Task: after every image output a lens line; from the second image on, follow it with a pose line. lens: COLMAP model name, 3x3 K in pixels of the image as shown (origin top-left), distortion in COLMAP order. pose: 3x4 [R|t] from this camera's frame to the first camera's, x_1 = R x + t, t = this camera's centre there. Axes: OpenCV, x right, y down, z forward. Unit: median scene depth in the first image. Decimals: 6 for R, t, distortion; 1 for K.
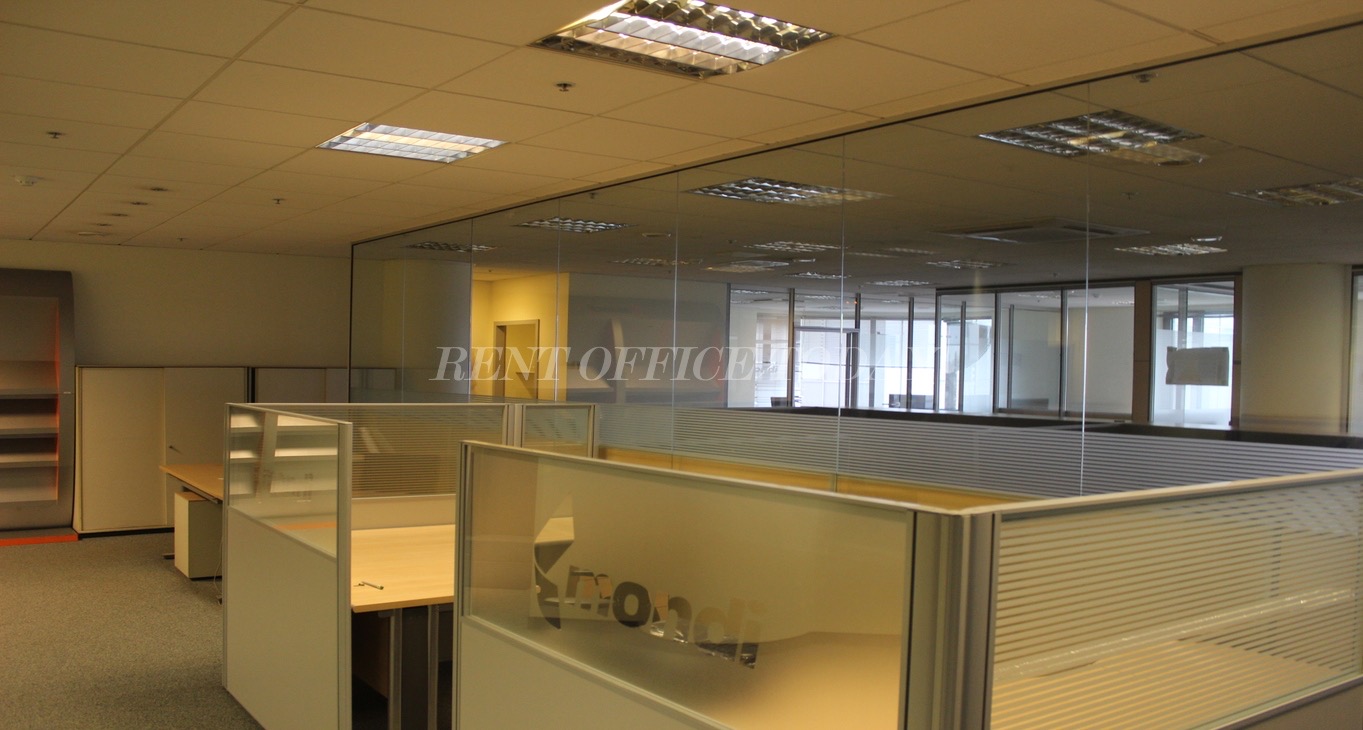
lens RADIAL K [[1138.4, 0, 714.2], [0, 1138.4, 377.2], [0, 0, 1]] dist [-0.149585, 0.100943]
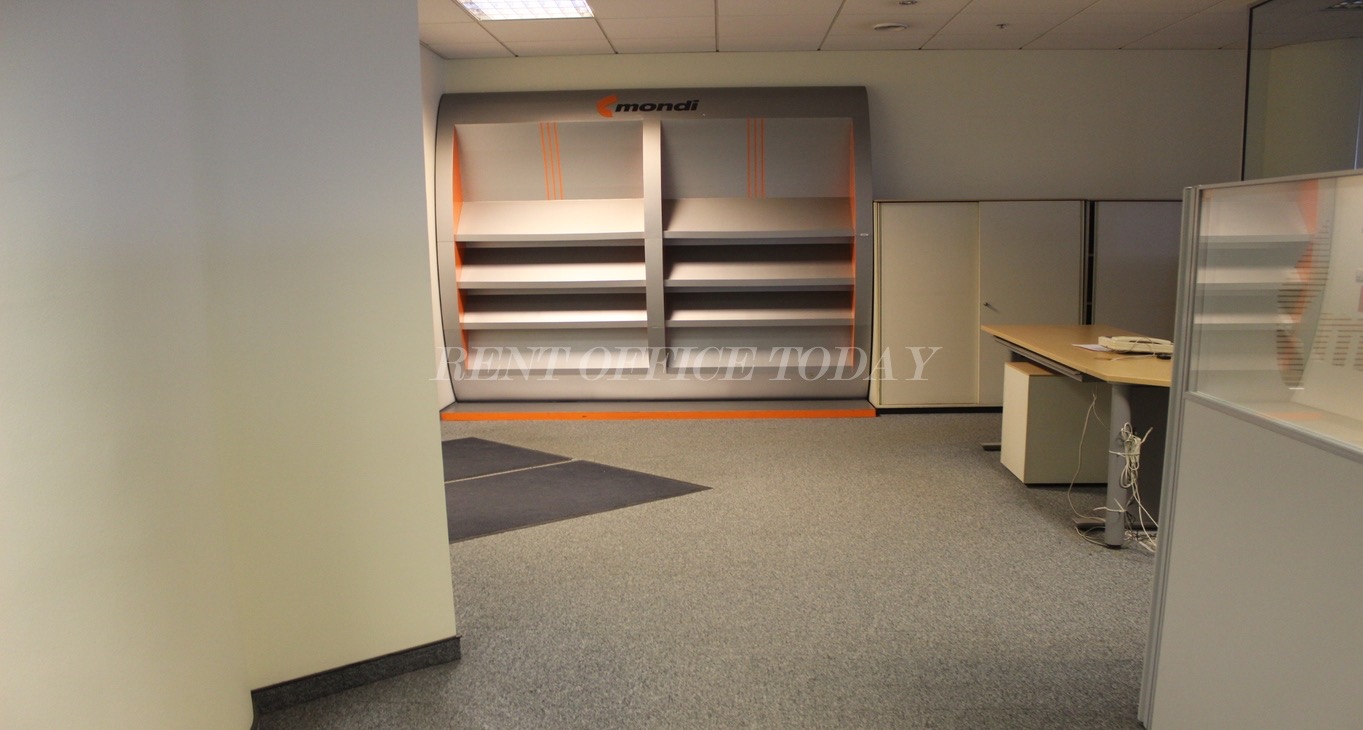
lens RADIAL K [[1138.4, 0, 691.3], [0, 1138.4, 422.7], [0, 0, 1]] dist [-0.149585, 0.100943]
pose [[0.782549, 0.075729, -0.617966, -0.172932], [0.018356, 0.989337, 0.144483, 0.030118], [0.622318, -0.124408, 0.772815, 0.269084]]
